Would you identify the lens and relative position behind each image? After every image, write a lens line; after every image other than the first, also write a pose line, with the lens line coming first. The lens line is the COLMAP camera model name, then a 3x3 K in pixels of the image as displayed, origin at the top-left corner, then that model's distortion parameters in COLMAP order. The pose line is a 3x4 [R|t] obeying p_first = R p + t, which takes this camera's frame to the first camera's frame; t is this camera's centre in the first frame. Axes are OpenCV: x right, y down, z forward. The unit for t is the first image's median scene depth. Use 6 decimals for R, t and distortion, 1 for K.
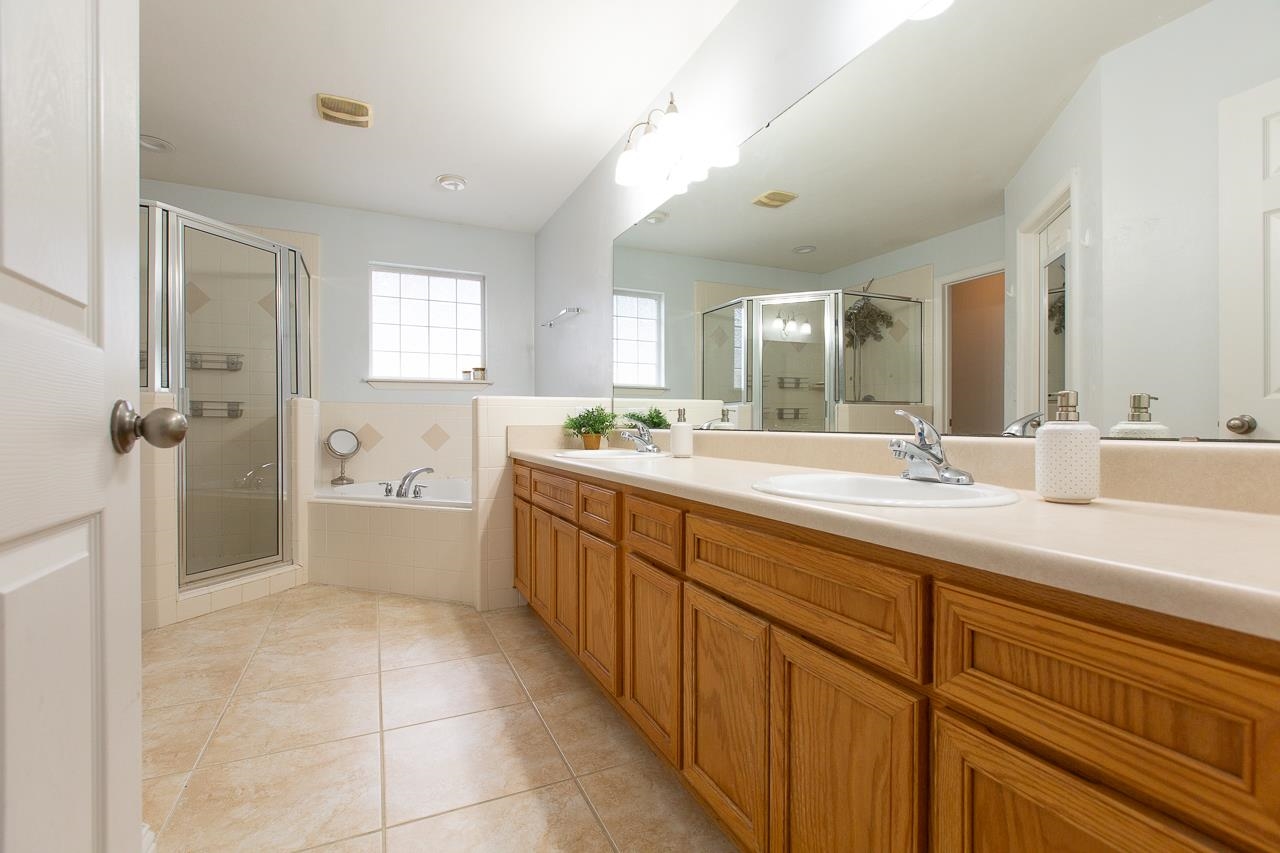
lens RADIAL K [[584.4, 0, 631.9], [0, 584.4, 426.8], [0, 0, 1]] dist [0.014727, 0.000316]
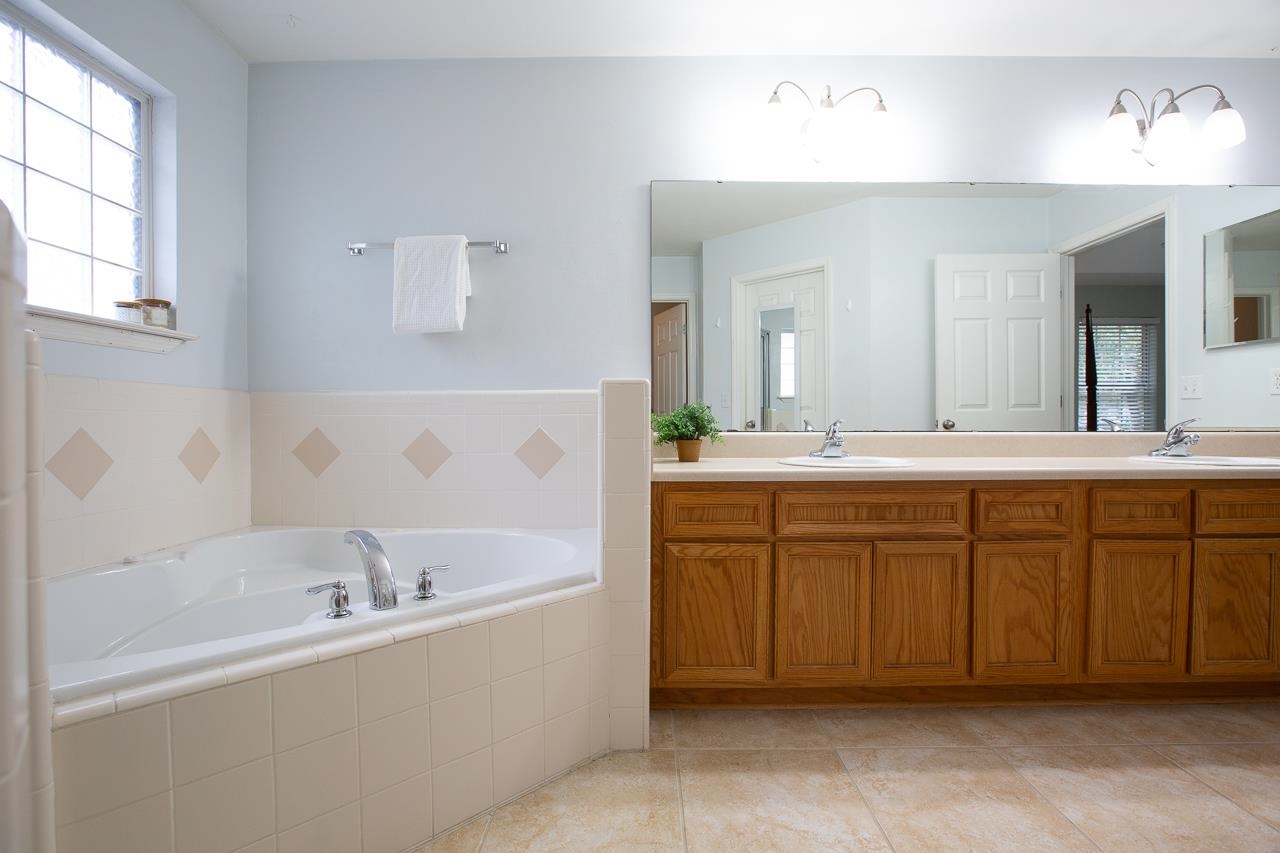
lens RADIAL K [[600.1, 0, 637.7], [0, 600.1, 426.2], [0, 0, 1]] dist [-0.021313, 0.000900]
pose [[0.407439, -0.007643, 0.913201, -0.693433], [0.007290, 0.999960, 0.005117, -0.008164], [-0.913203, 0.004572, 0.407478, 0.657865]]
